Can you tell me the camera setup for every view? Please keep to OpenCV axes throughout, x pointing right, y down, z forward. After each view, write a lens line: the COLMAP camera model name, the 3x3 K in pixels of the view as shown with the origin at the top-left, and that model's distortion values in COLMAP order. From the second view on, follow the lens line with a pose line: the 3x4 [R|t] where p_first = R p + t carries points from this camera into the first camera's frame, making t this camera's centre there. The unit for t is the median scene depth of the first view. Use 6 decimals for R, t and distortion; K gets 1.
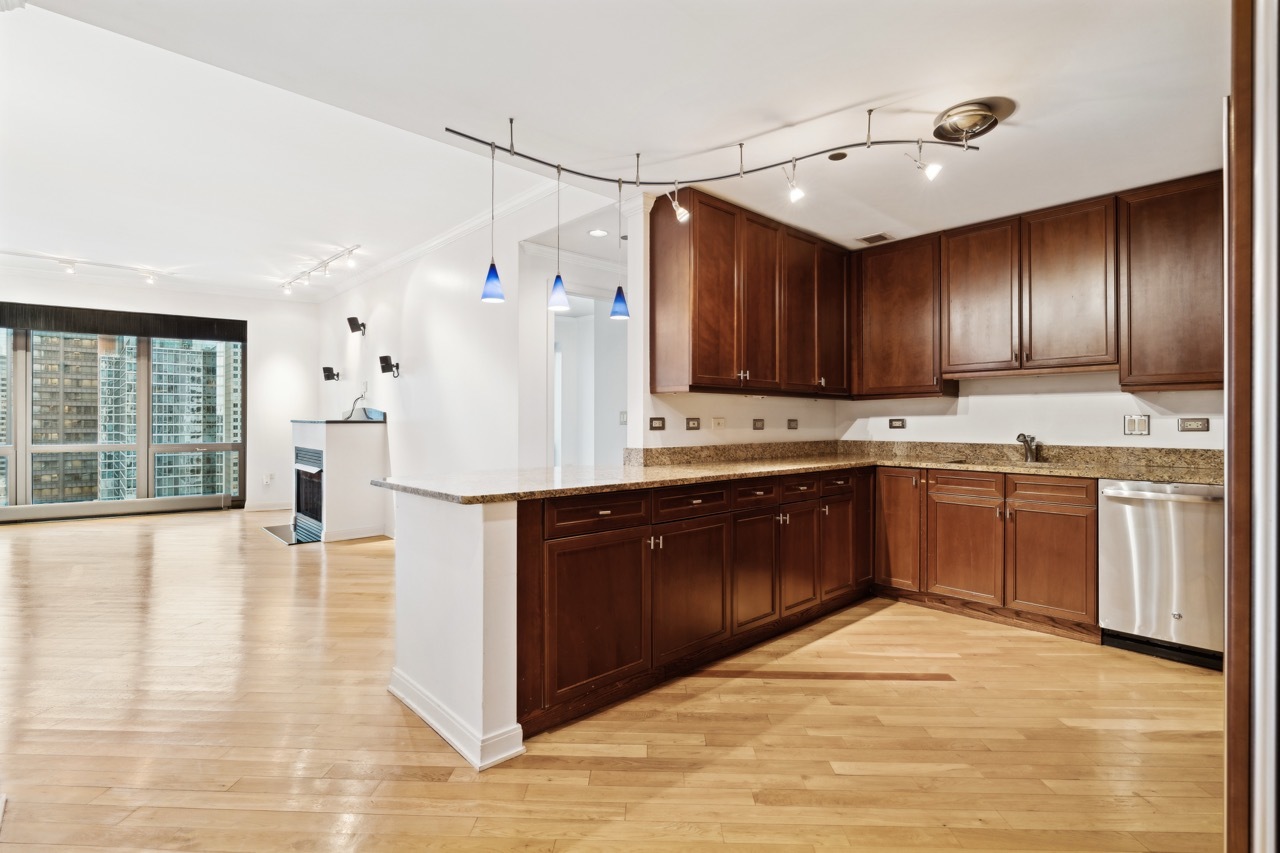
lens RADIAL K [[600.7, 0, 640.3], [0, 600.7, 421.1], [0, 0, 1]] dist [-0.001937, 0.000188]
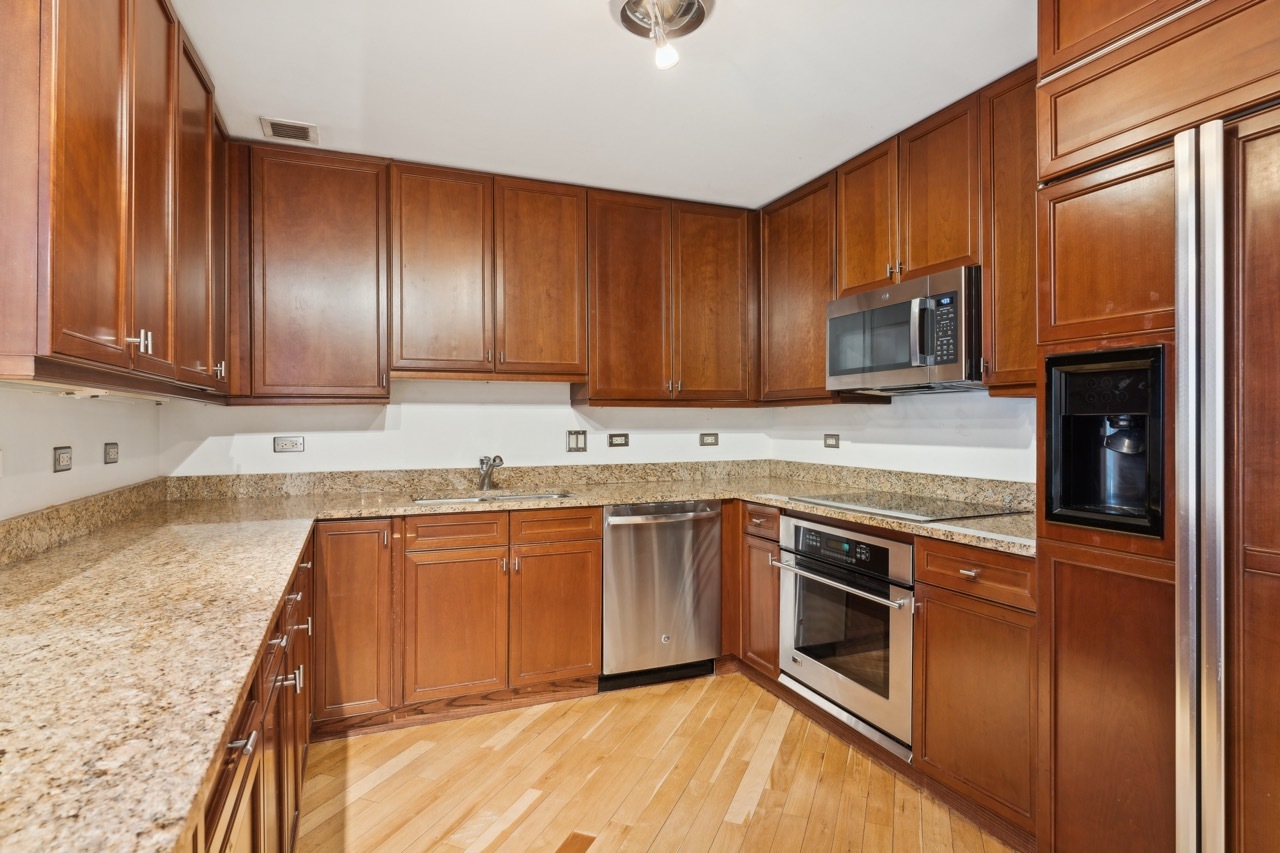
lens RADIAL K [[676.1, 0, 638.0], [0, 676.1, 420.1], [0, 0, 1]] dist [-0.004557, -0.000164]
pose [[0.349070, 0.001072, 0.937096, -0.115508], [0.002440, 0.999995, -0.002053, -0.021729], [-0.937094, 0.003004, 0.349065, 0.496829]]
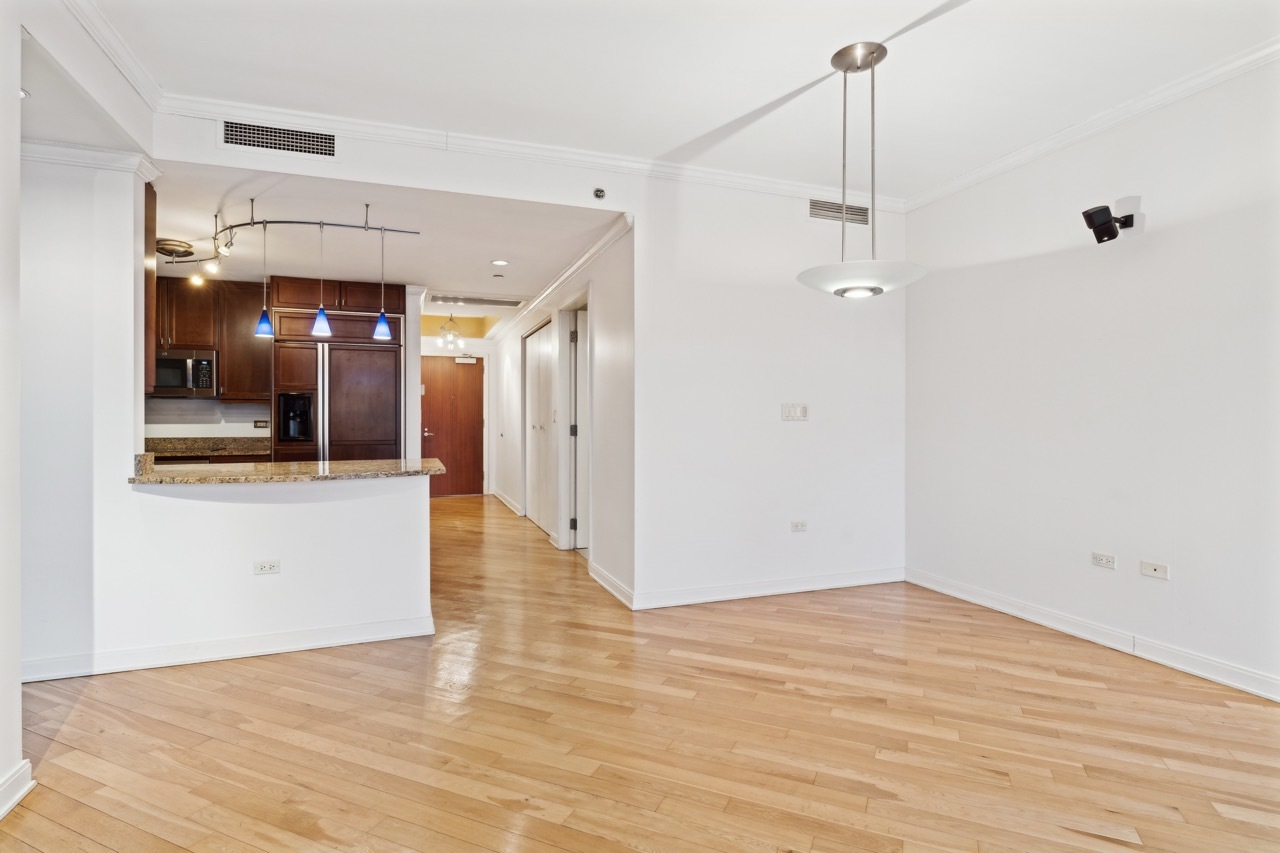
lens RADIAL K [[630.9, 0, 636.7], [0, 630.9, 422.7], [0, 0, 1]] dist [-0.002587, 0.000065]
pose [[-0.920941, -0.001830, 0.389698, -0.904411], [-0.000577, 0.999994, 0.003332, -0.002064], [-0.389702, 0.002844, -0.920936, 1.400839]]
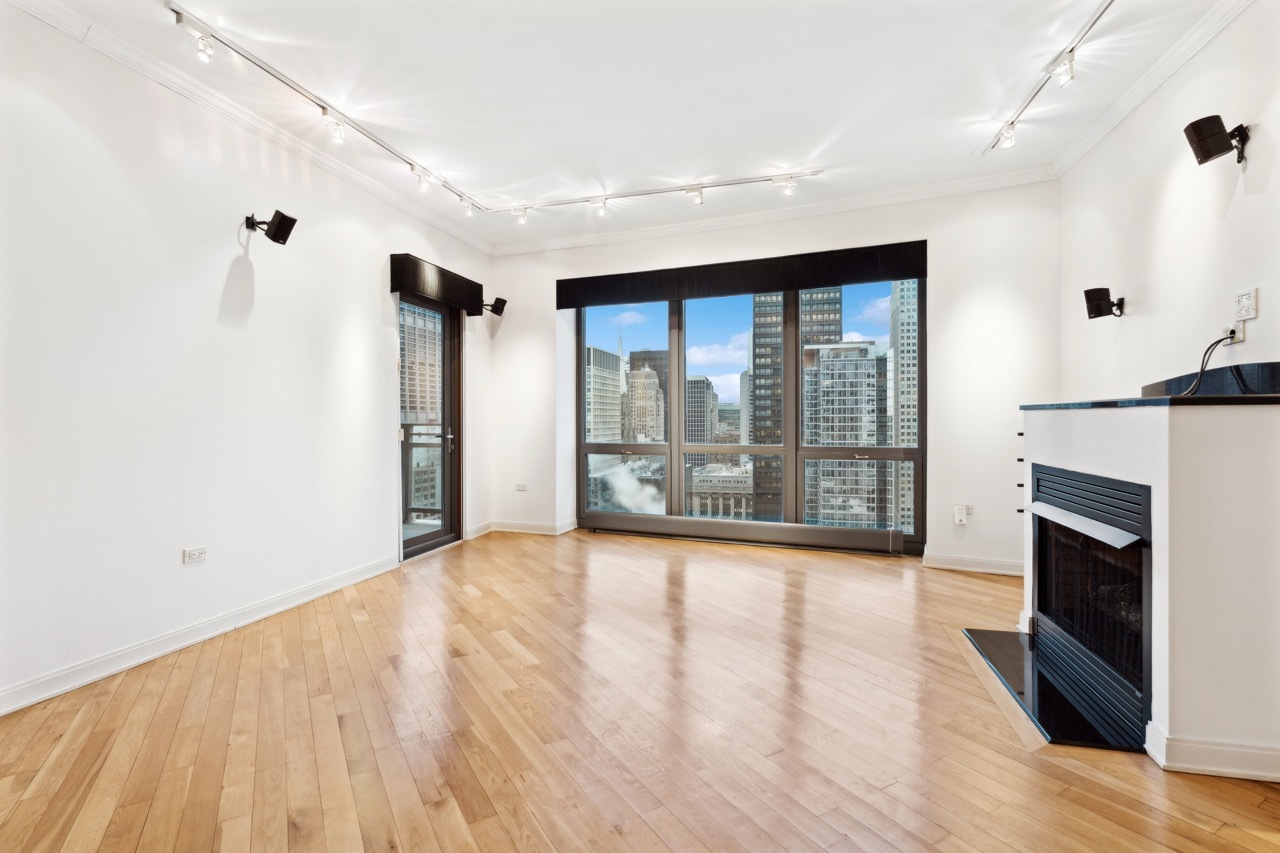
lens RADIAL K [[609.8, 0, 635.0], [0, 609.8, 422.1], [0, 0, 1]] dist [-0.003636, 0.000186]
pose [[0.533906, -0.001273, -0.845543, -0.598769], [0.002467, 0.999997, 0.000053, 0.018360], [0.845540, -0.002115, 0.533907, 0.866602]]
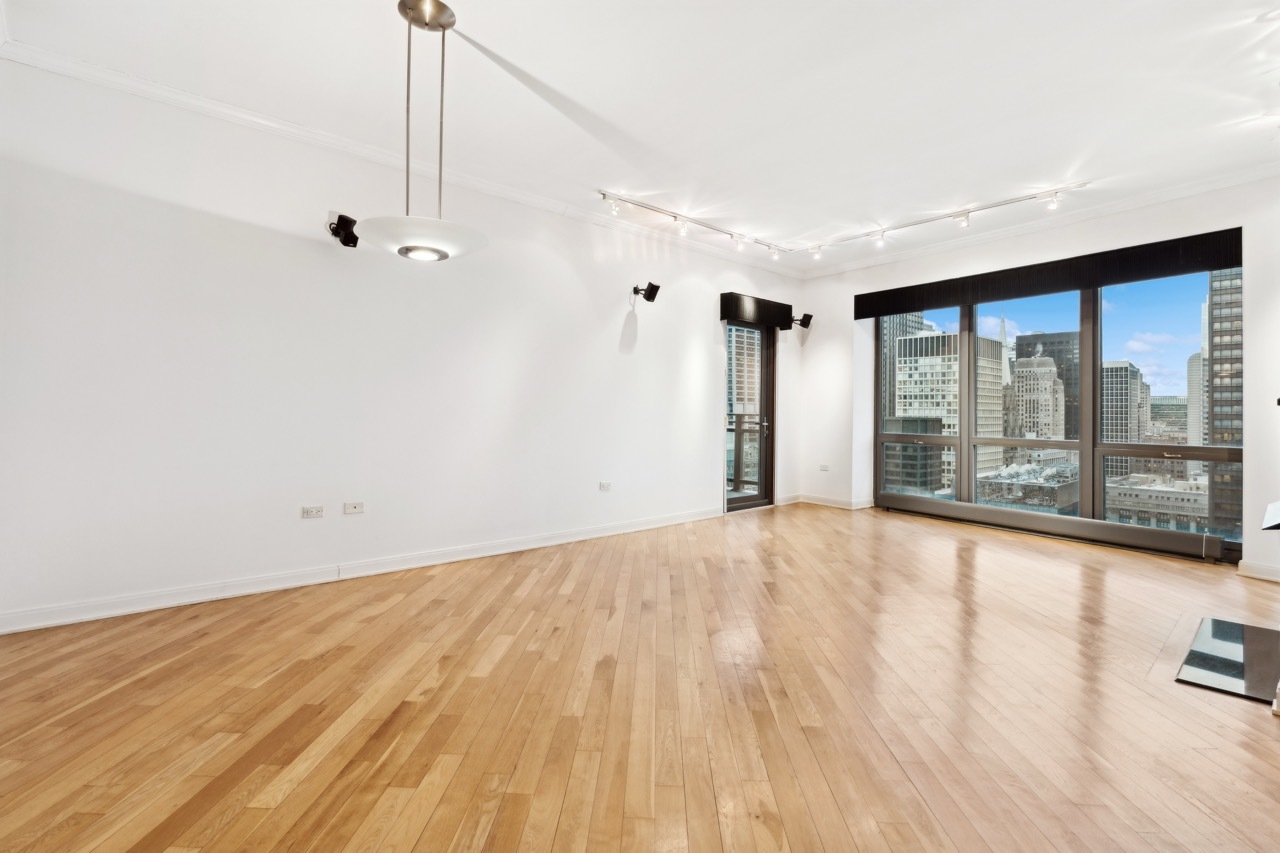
lens RADIAL K [[604.8, 0, 636.1], [0, 604.8, 401.7], [0, 0, 1]] dist [-0.000904, 0.000015]
pose [[-0.007489, -0.017888, -0.999812, -0.195303], [-0.015036, 0.999729, -0.017774, 0.021952], [0.999859, 0.014900, -0.007756, 0.882225]]
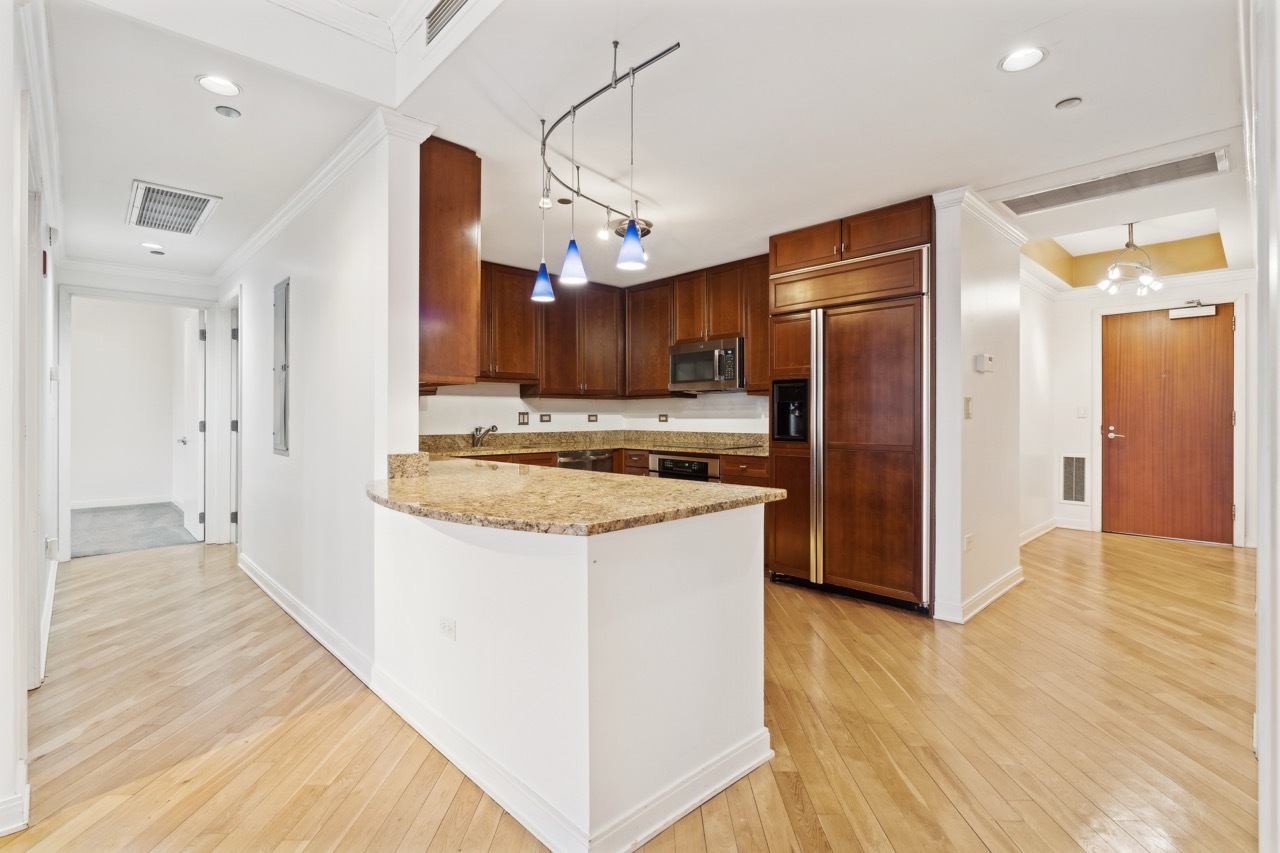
lens RADIAL K [[594.3, 0, 638.6], [0, 594.3, 416.7], [0, 0, 1]] dist [-0.004043, -0.000864]
pose [[-0.006764, -0.002791, 0.999973, -0.672769], [0.001543, 0.999995, 0.002801, -0.001919], [-0.999976, 0.001562, -0.006760, 0.648274]]
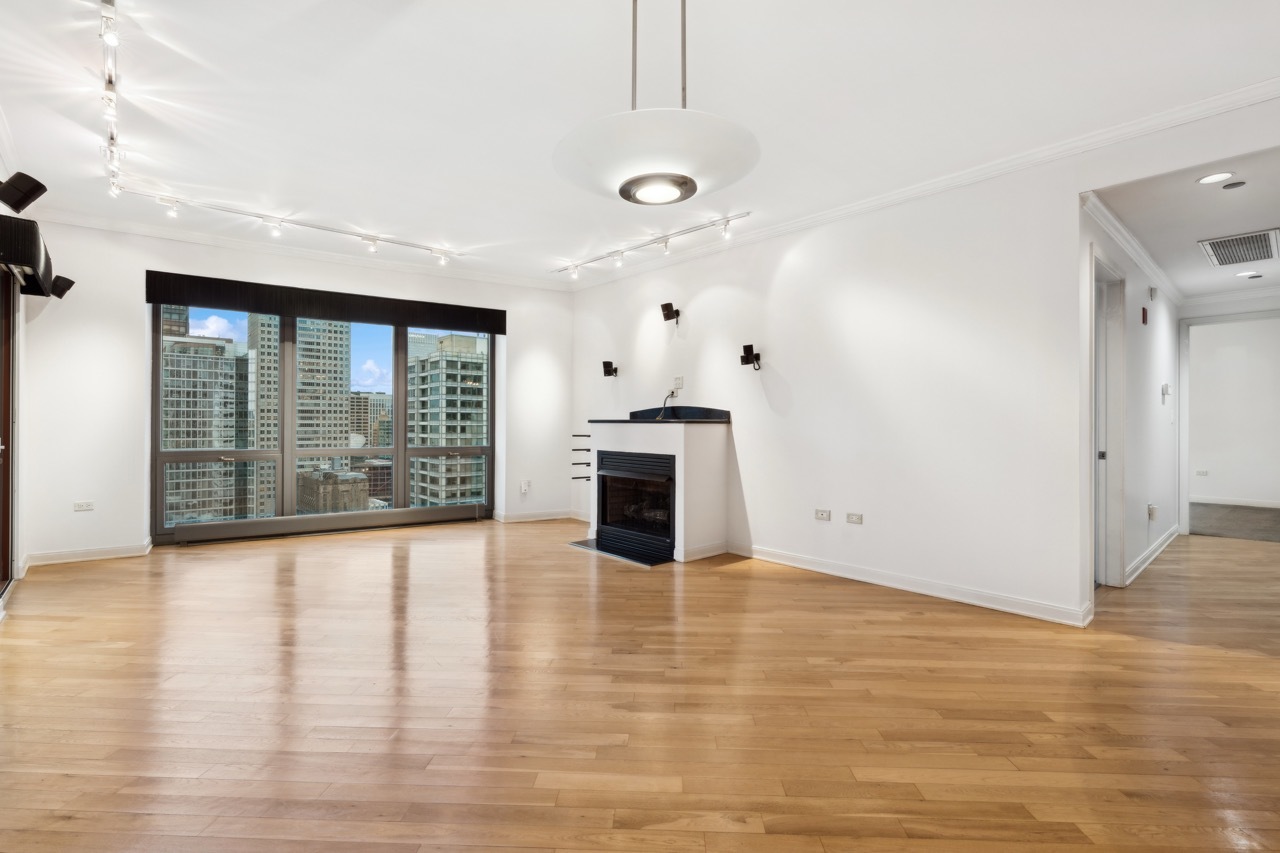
lens RADIAL K [[589.1, 0, 636.4], [0, 589.1, 422.1], [0, 0, 1]] dist [-0.001936, -0.000017]
pose [[0.999781, 0.000407, -0.020915, -0.862606], [-0.000561, 0.999973, -0.007317, 0.012624], [0.020912, 0.007327, 0.999754, 0.236432]]
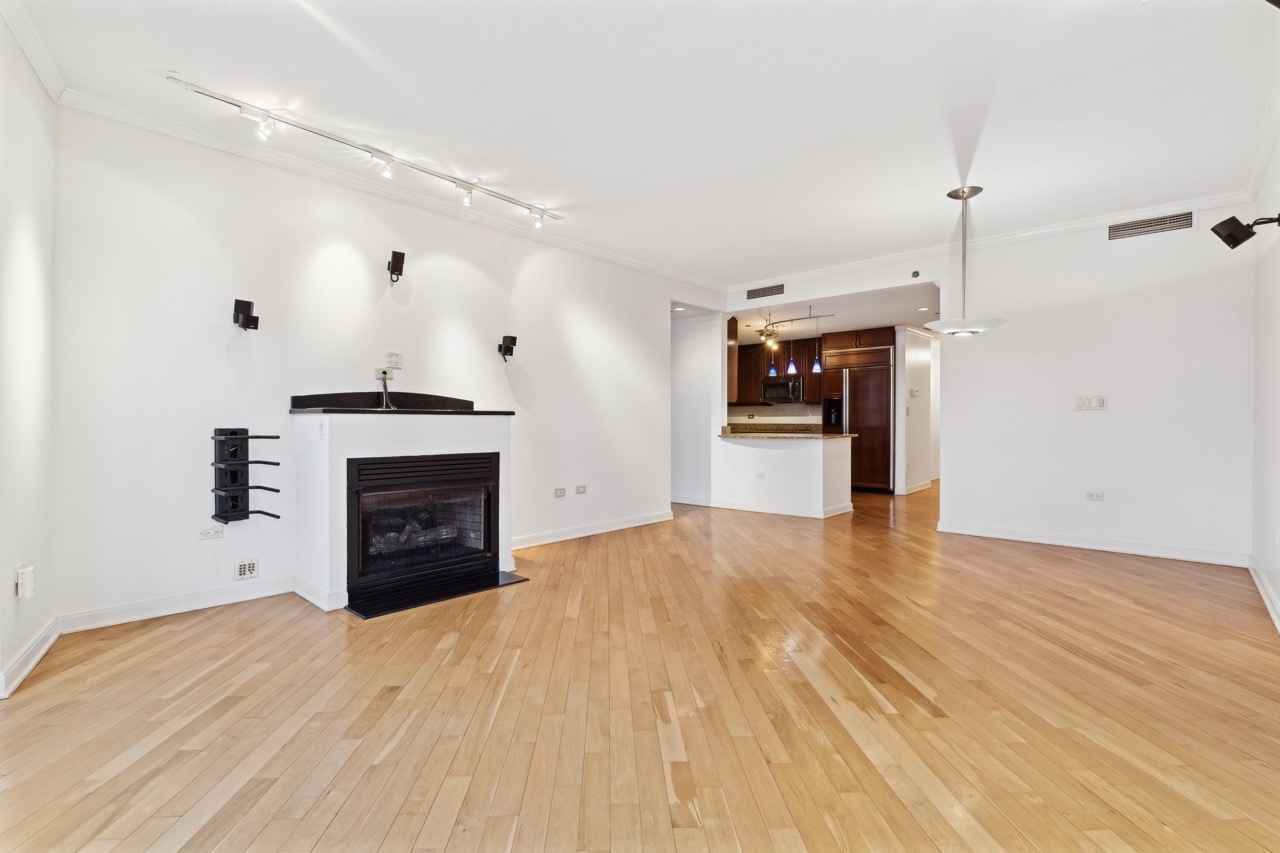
lens RADIAL K [[589.1, 0, 636.4], [0, 589.1, 422.1], [0, 0, 1]] dist [-0.001936, -0.000017]
pose [[-0.080498, -0.006750, 0.996732, -1.929921], [0.002644, 0.999972, 0.006985, 0.011859], [-0.996751, 0.003197, -0.080478, 1.355369]]
